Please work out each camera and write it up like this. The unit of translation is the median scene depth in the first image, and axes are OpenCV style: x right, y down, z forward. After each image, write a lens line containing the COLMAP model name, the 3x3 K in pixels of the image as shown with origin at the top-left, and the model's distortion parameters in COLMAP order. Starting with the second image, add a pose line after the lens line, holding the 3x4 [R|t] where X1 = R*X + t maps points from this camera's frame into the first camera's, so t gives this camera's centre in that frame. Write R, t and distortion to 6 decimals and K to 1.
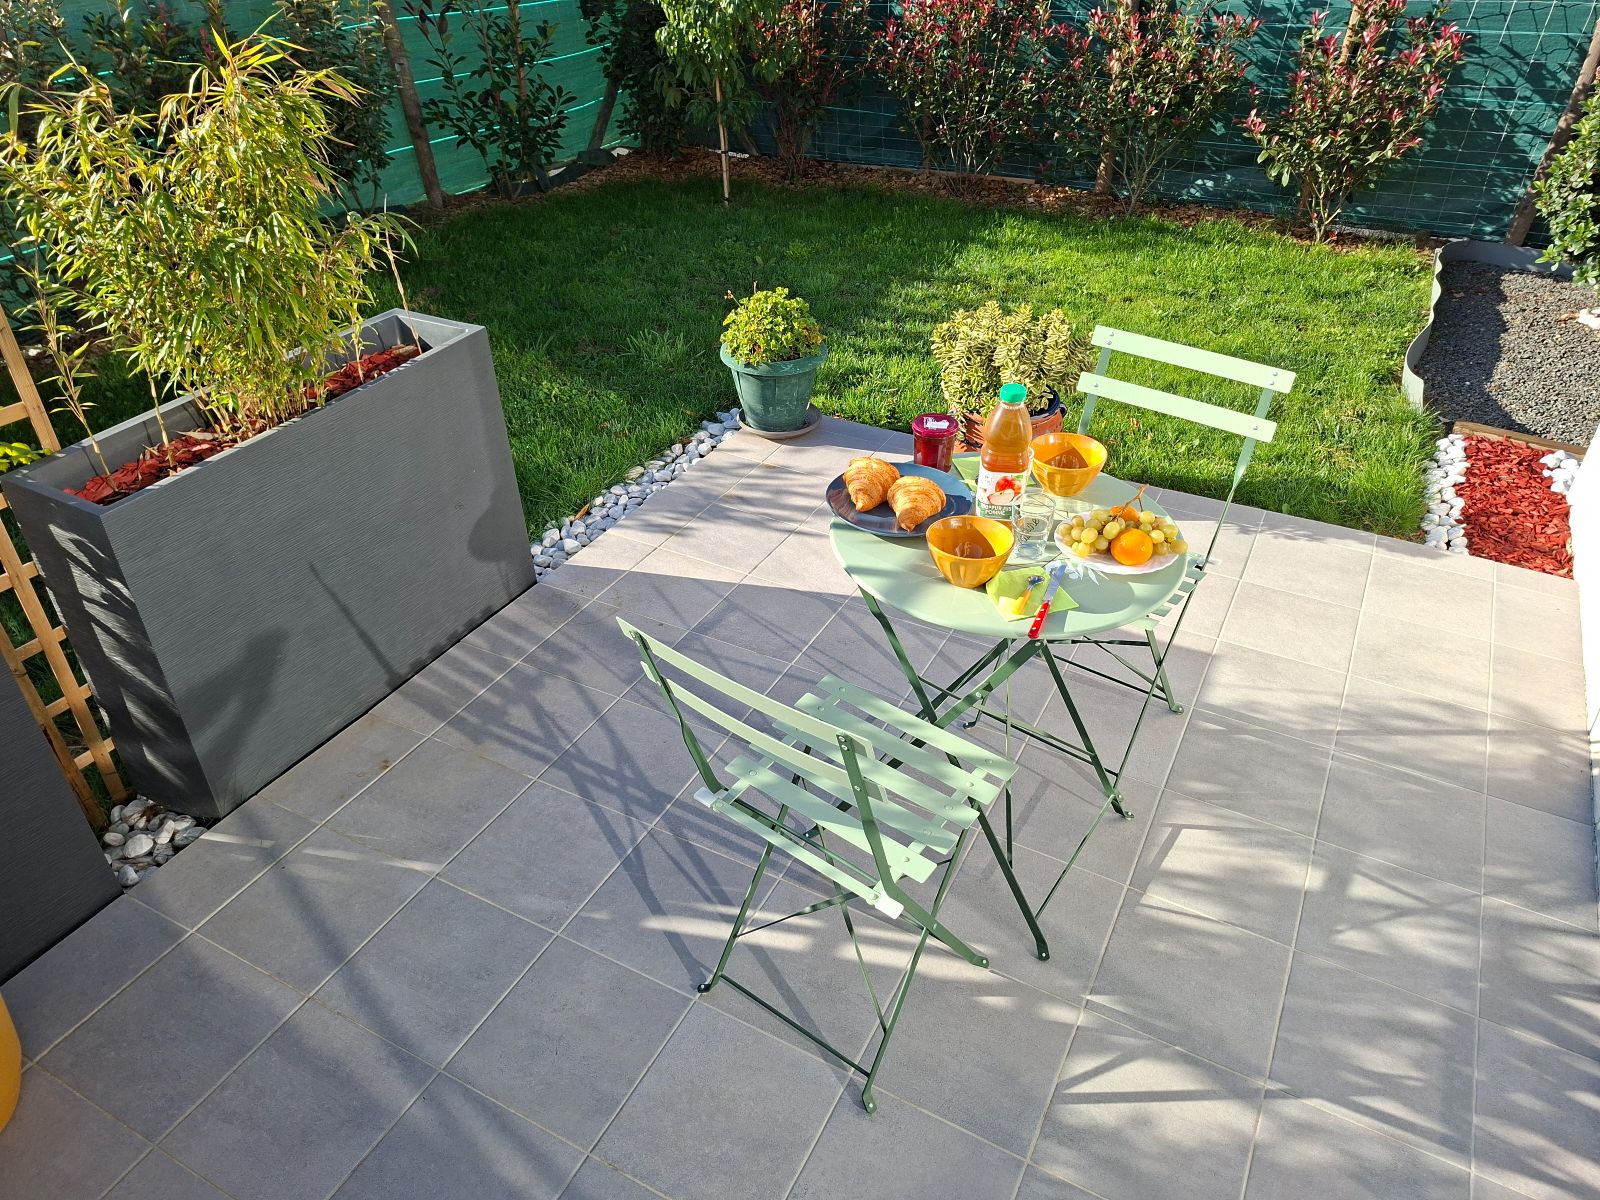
lens RADIAL K [[1098.9, 0, 800.0], [0, 1098.9, 600.0], [0, 0, 1]] dist [0.111216, -0.143683]
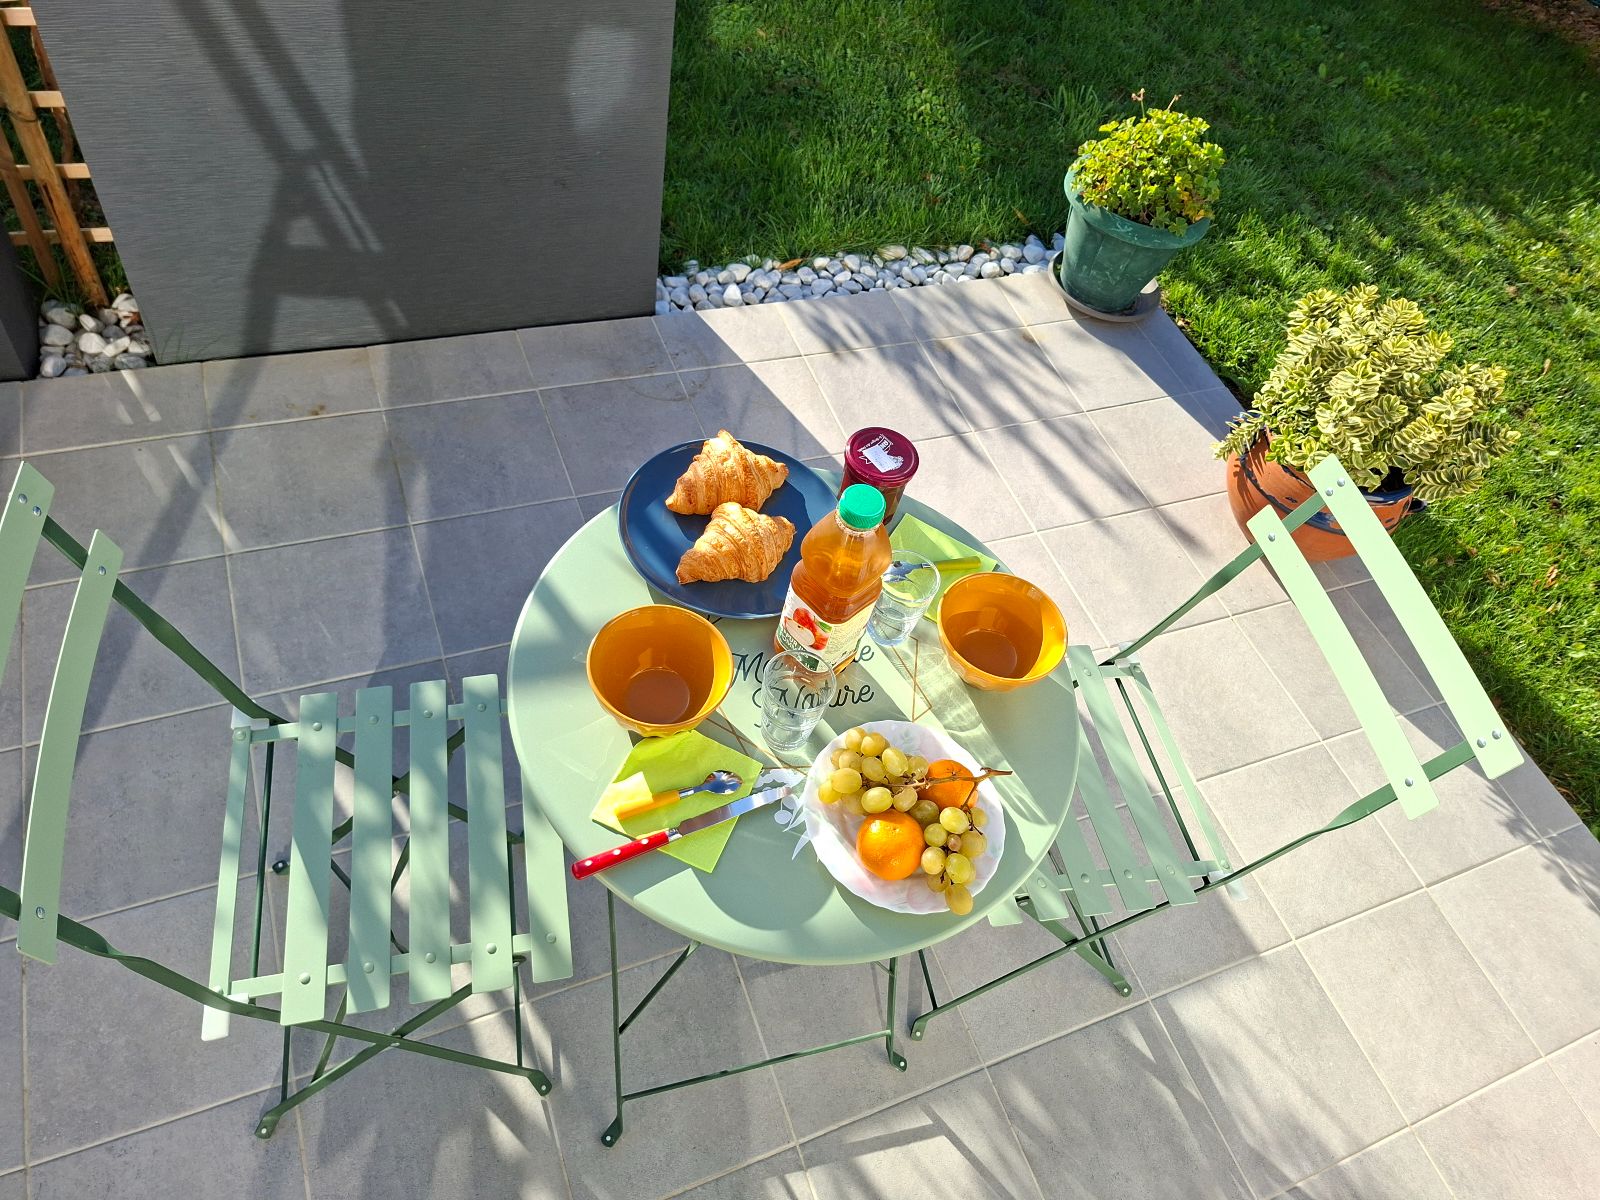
lens RADIAL K [[1110.3, 0, 800.0], [0, 1110.3, 600.0], [0, 0, 1]] dist [0.001001, -0.004217]
pose [[0.750078, 0.597823, -0.282826, 0.171256], [-0.503998, 0.793607, 0.340843, -0.155295], [0.428217, -0.113115, 0.896569, 0.239264]]
